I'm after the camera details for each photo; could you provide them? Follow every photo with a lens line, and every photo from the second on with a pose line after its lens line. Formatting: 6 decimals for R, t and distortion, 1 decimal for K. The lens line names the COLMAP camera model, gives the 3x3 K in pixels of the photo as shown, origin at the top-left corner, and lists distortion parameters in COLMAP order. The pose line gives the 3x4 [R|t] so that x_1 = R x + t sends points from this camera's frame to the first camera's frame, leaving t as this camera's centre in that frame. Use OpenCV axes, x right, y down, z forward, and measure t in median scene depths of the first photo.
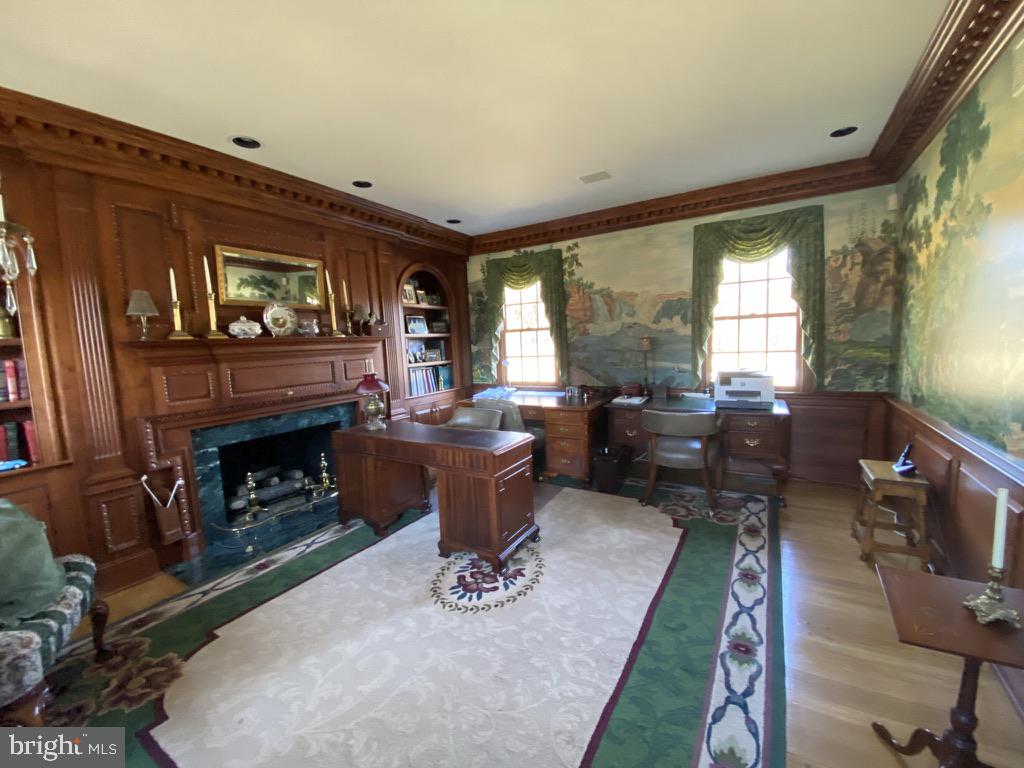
lens RADIAL K [[414.3, 0, 512.0], [0, 414.3, 384.0], [0, 0, 1]] dist [0.064093, -0.034572]
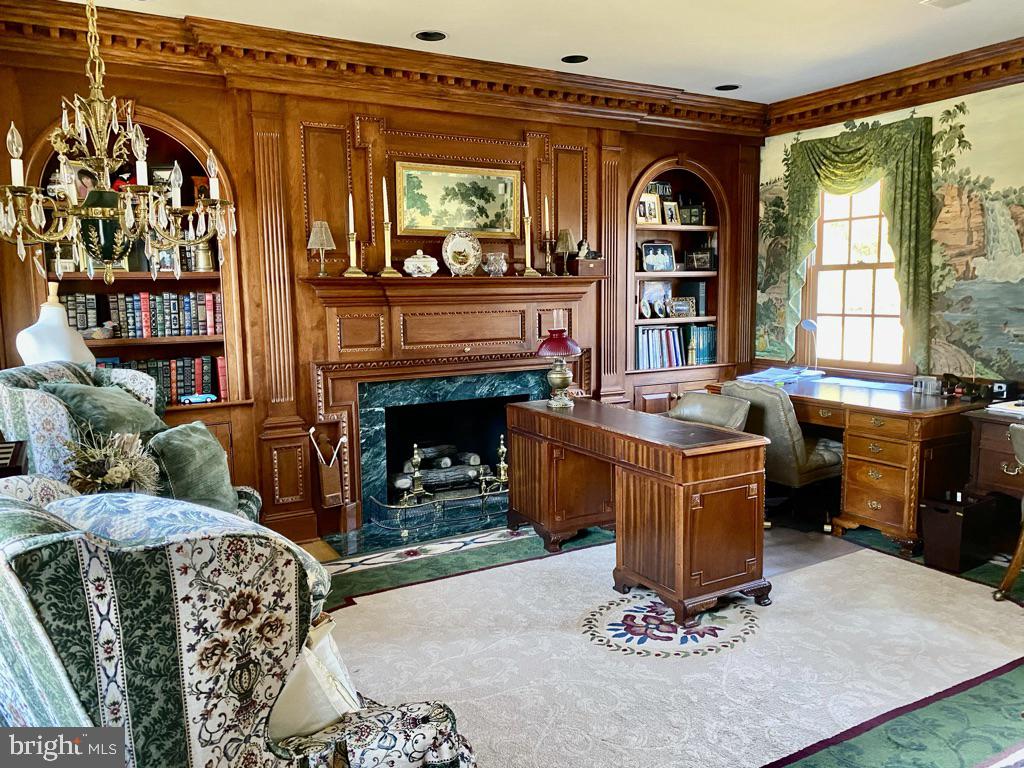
lens RADIAL K [[756.0, 0, 532.5], [0, 756.0, 369.6], [0, 0, 1]] dist [0.185324, -0.201303]
pose [[0.890296, 0.080029, -0.448296, 0.217819], [-0.073180, 0.996785, 0.032612, 0.004889], [0.449465, 0.003772, 0.893290, -0.194440]]
